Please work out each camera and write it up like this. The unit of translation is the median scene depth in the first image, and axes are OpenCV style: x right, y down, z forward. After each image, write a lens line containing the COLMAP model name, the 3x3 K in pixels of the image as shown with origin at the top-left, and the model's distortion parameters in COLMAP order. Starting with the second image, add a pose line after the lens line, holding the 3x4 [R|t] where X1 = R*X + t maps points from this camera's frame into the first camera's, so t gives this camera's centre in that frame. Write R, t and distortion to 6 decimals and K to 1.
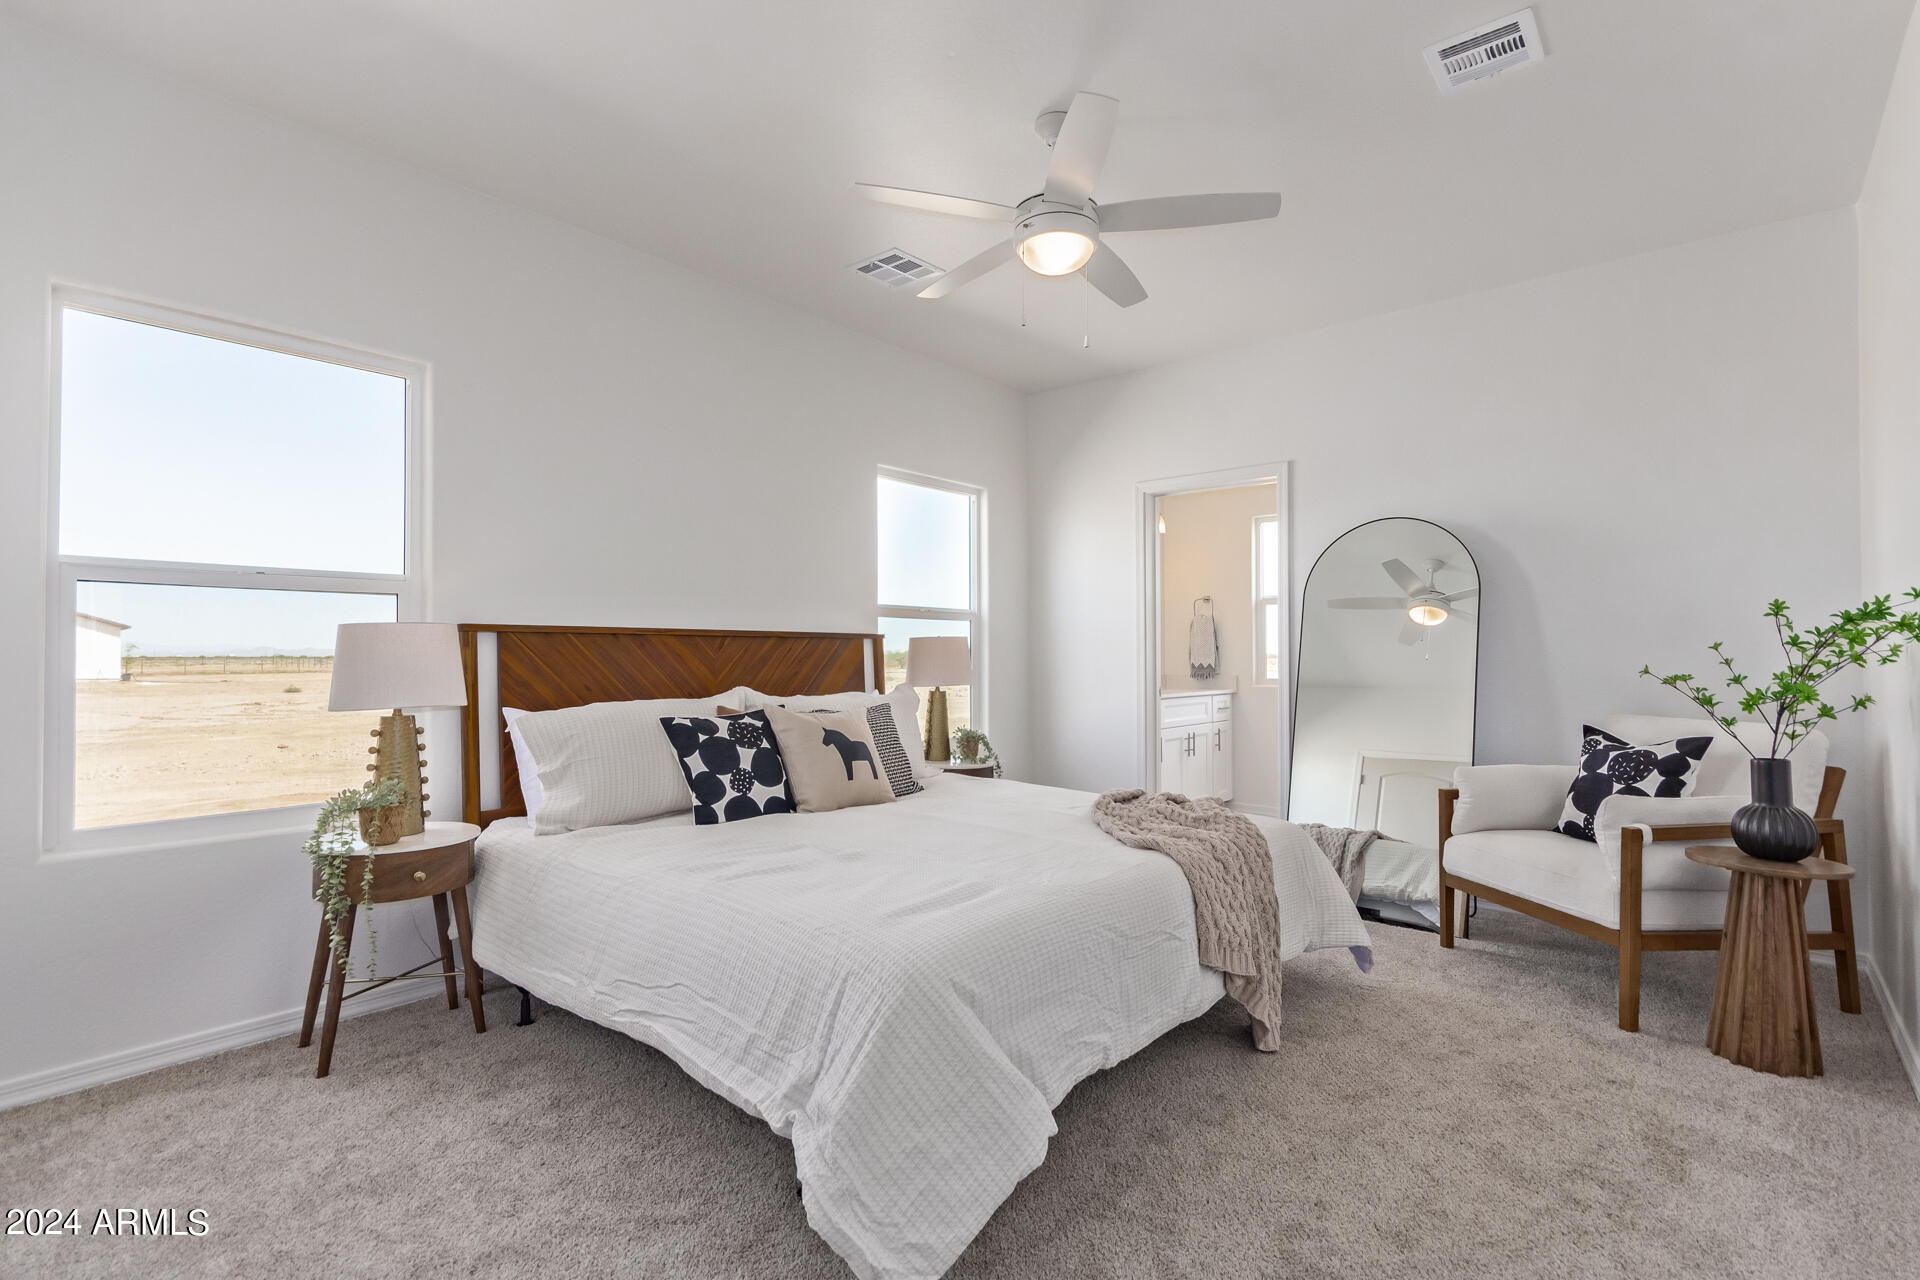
lens RADIAL K [[894.8, 0, 968.7], [0, 894.8, 648.3], [0, 0, 1]] dist [0.004281, 0.000757]
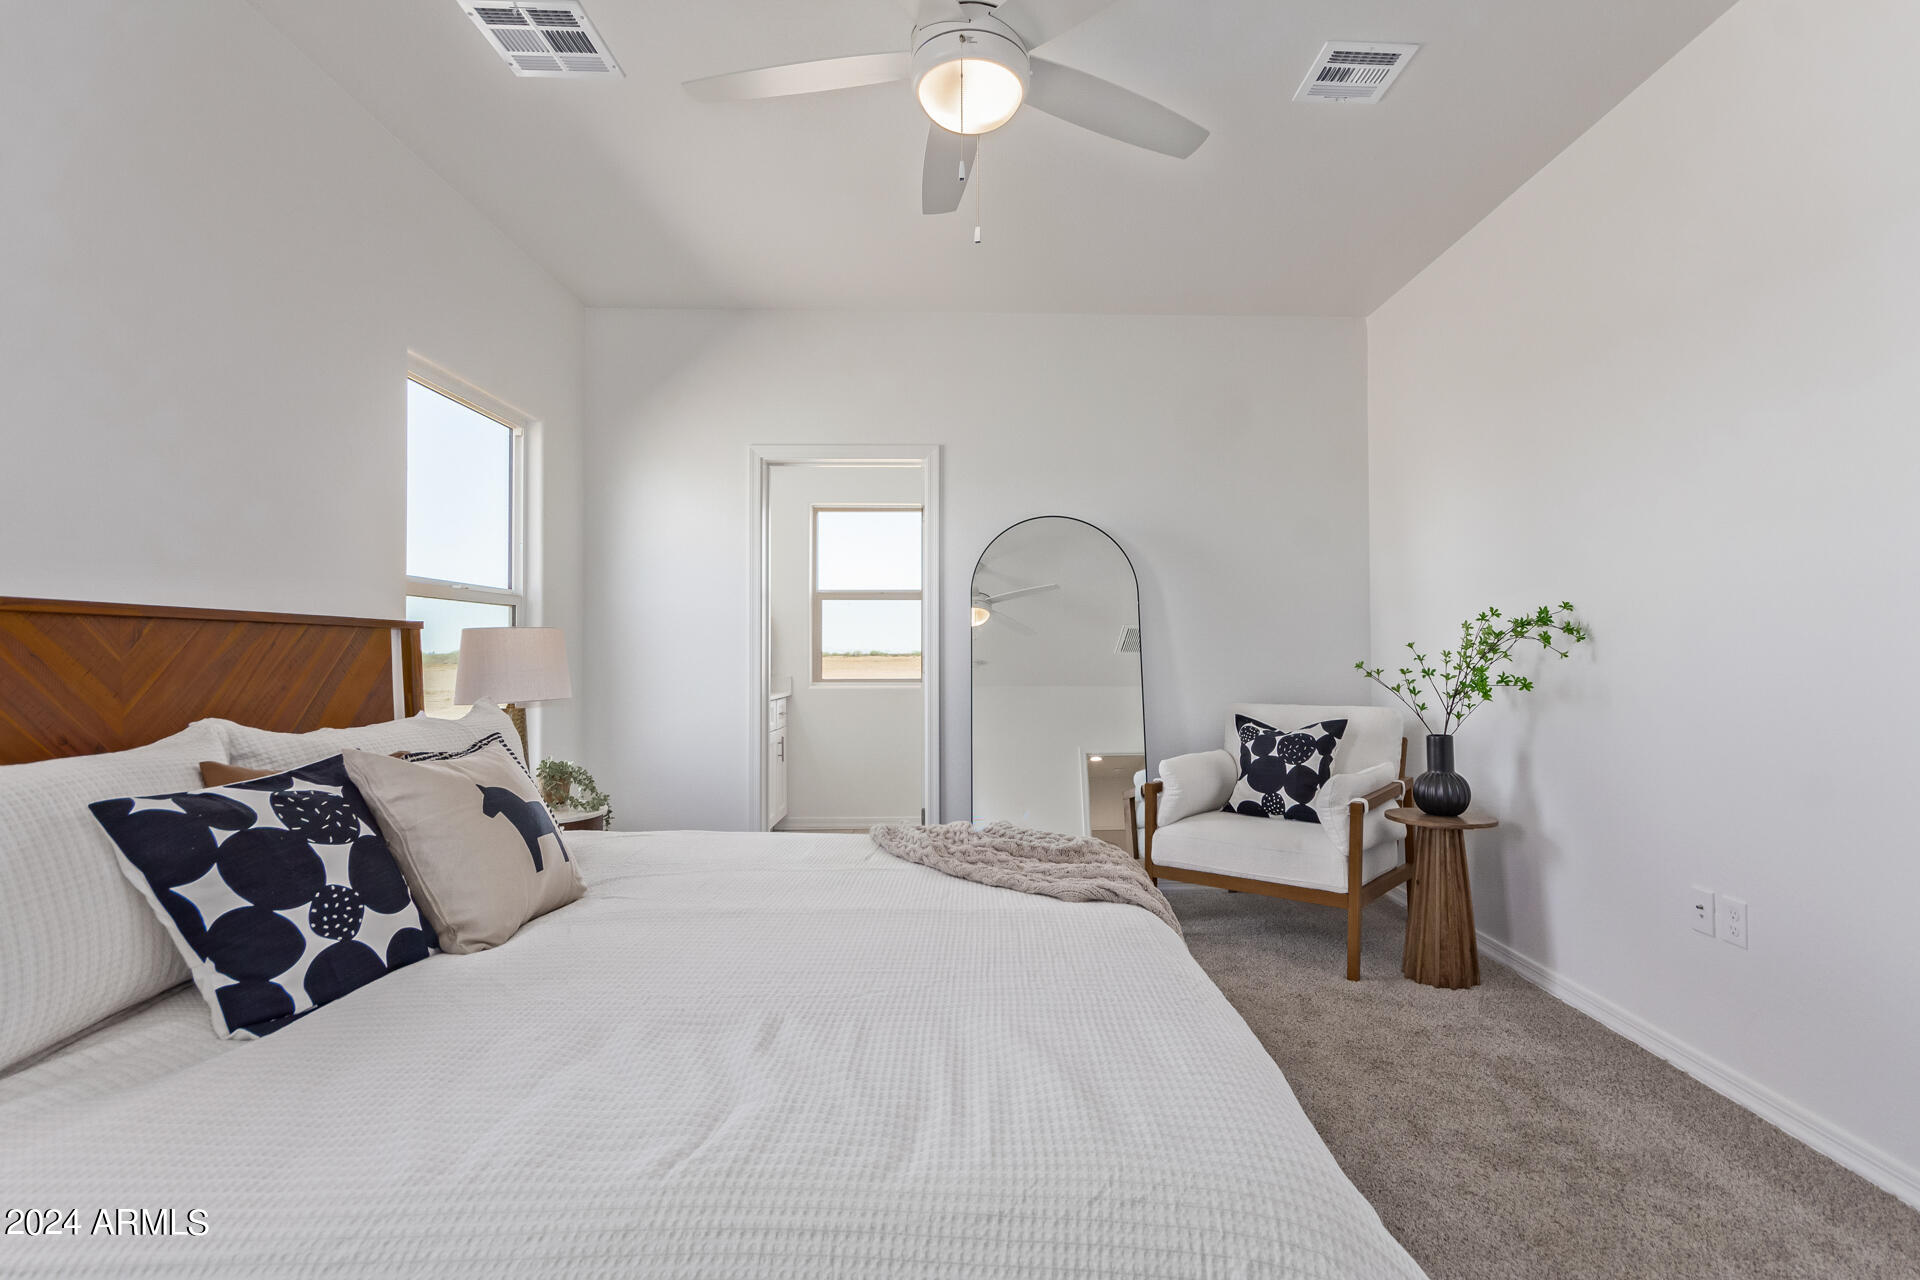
lens RADIAL K [[893.8, 0, 1015.7], [0, 893.8, 637.6], [0, 0, 1]] dist [0.004917, 0.001083]
pose [[0.739769, 0.009049, 0.672801, -0.301589], [-0.001896, 0.999934, -0.011364, 0.002120], [-0.672859, 0.007131, 0.739737, 0.373888]]
